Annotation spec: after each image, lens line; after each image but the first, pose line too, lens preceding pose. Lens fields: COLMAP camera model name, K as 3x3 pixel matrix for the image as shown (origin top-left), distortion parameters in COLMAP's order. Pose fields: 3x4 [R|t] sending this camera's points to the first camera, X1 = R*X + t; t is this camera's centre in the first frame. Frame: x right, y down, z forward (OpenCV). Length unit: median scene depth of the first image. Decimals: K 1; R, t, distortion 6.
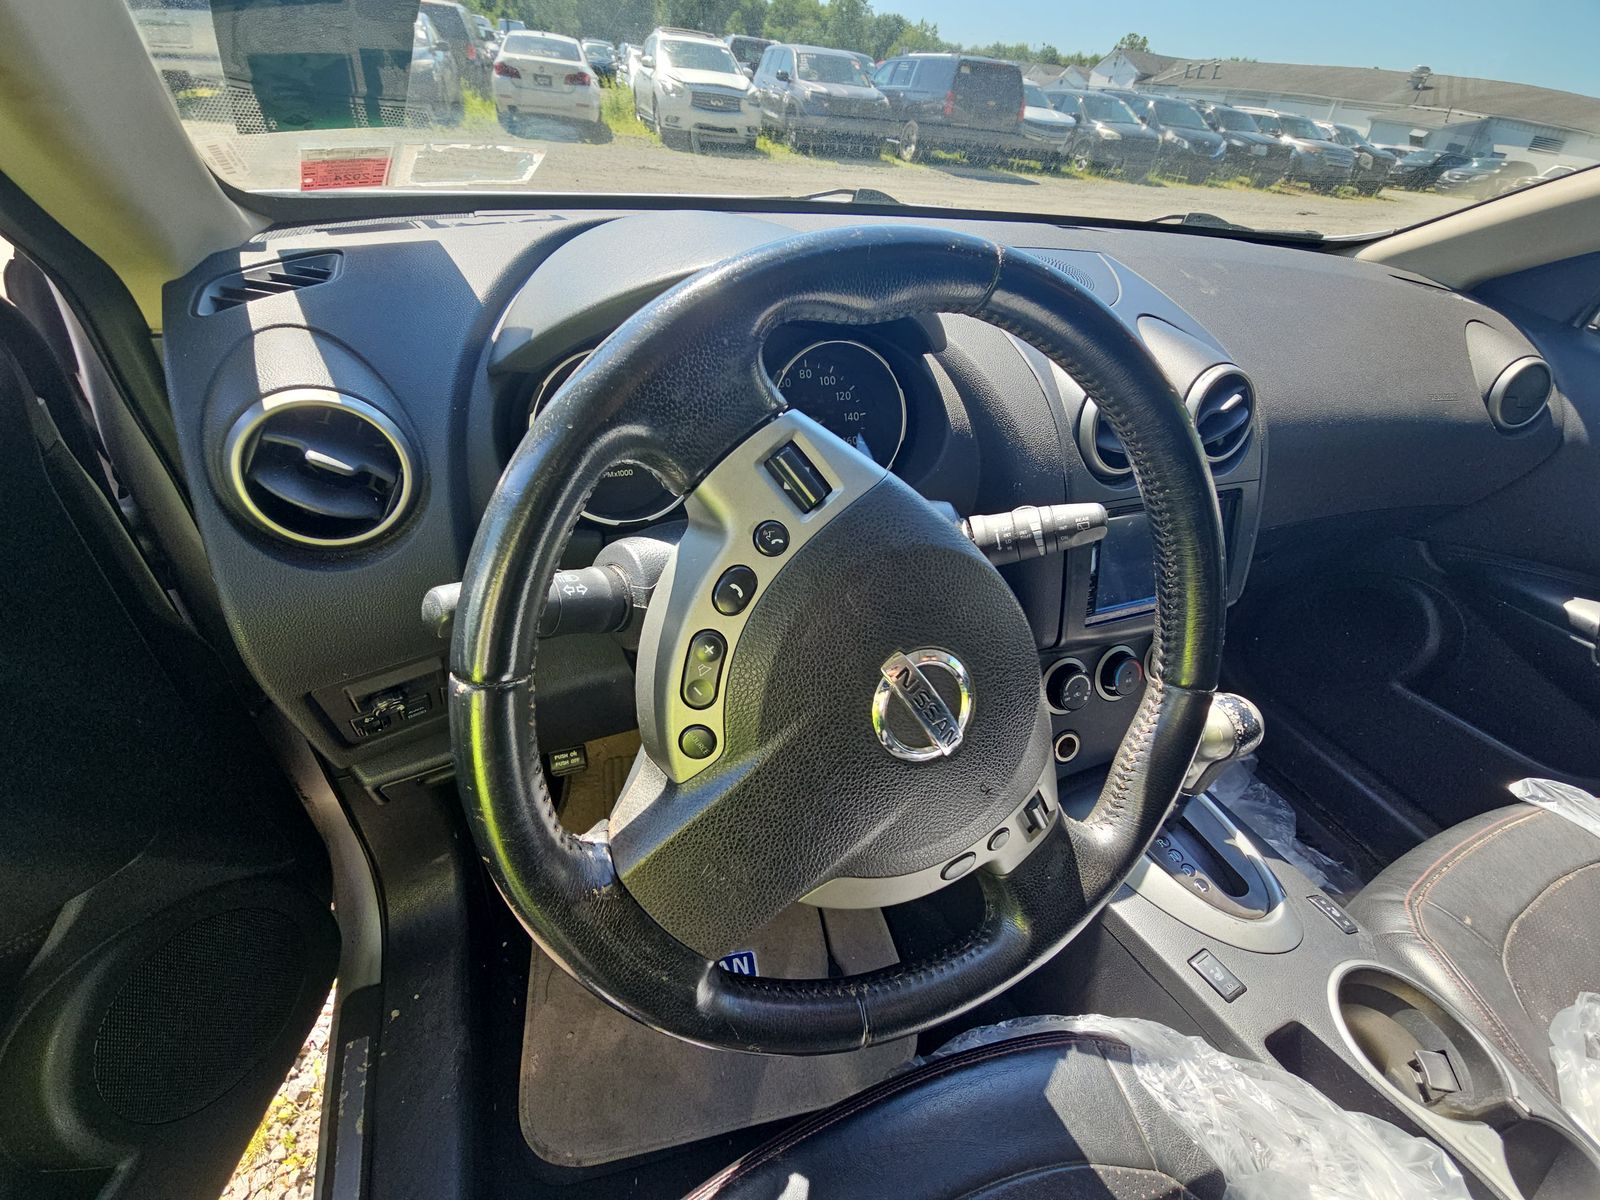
lens RADIAL K [[670.6, 0, 792.6], [0, 670.6, 610.3], [0, 0, 1]] dist [0.019100, -0.015729]
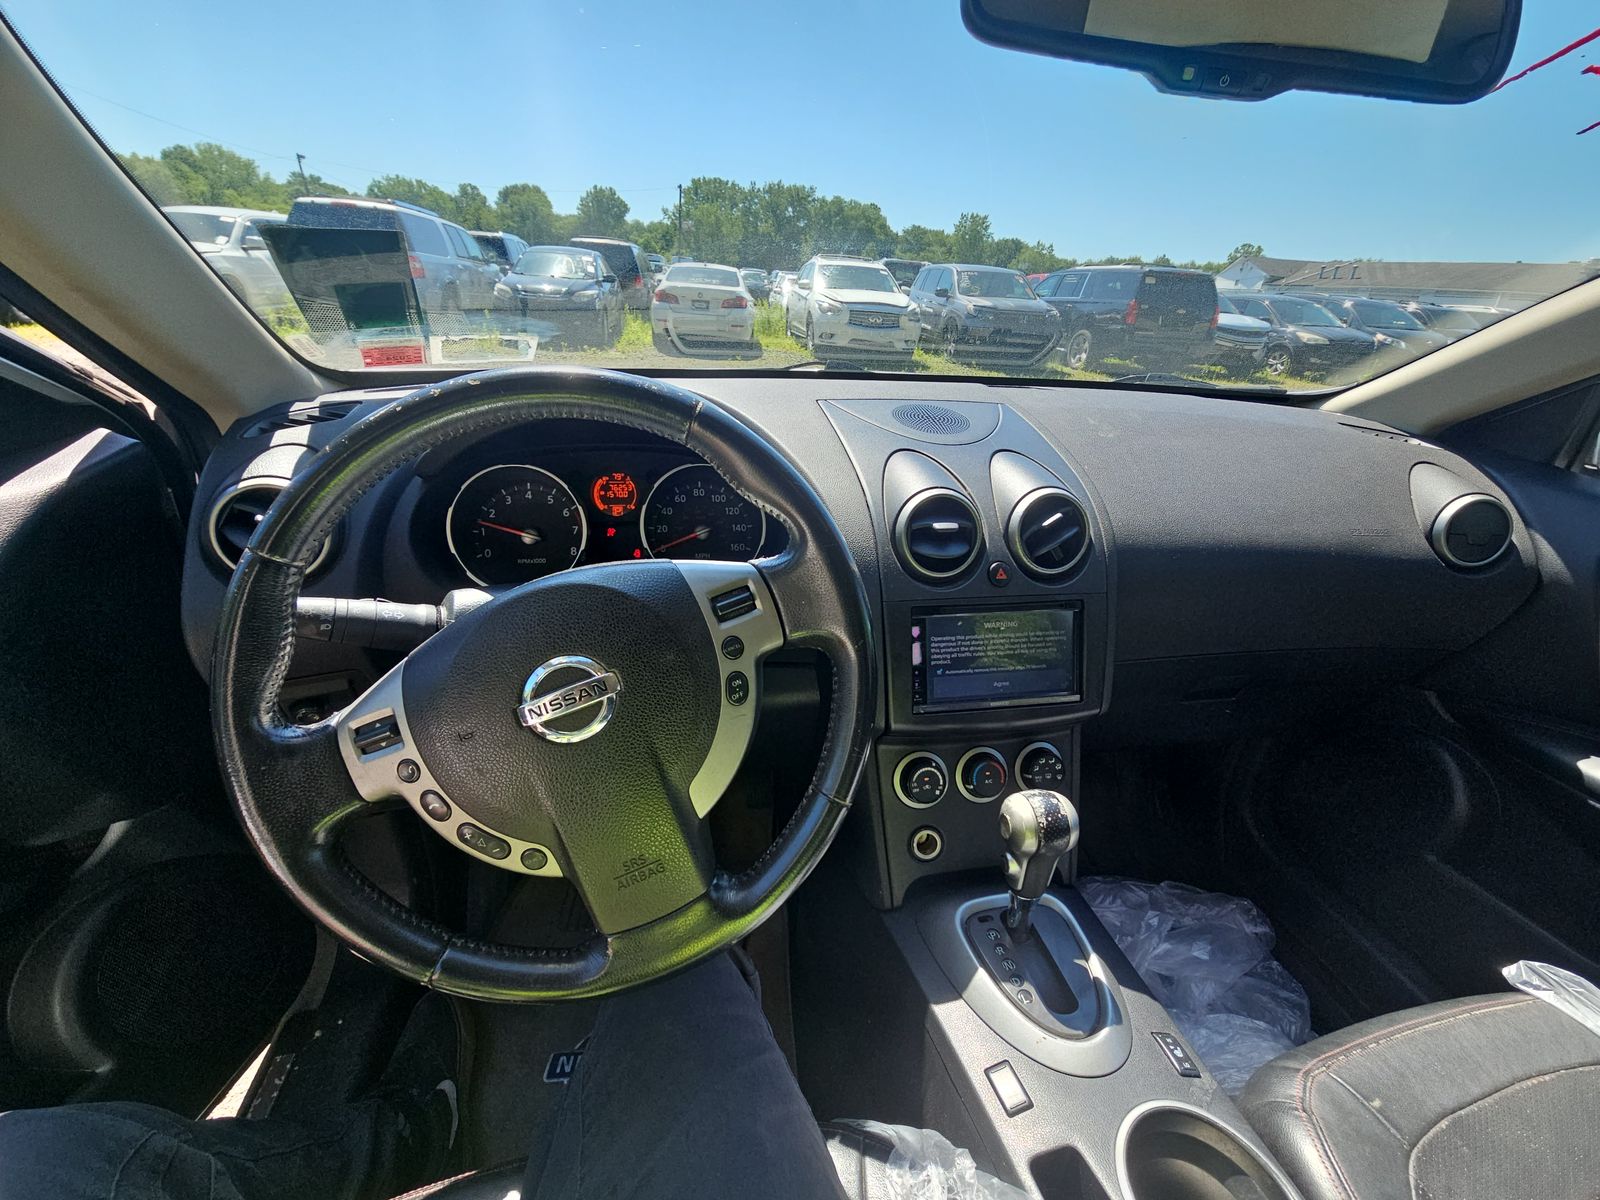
lens RADIAL K [[670.6, 0, 792.6], [0, 670.6, 610.3], [0, 0, 1]] dist [0.019100, -0.015729]
pose [[0.979318, 0.045320, -0.197187, 0.375677], [-0.088646, 0.972179, -0.216818, 0.094049], [0.181875, 0.229814, 0.956090, -0.081714]]
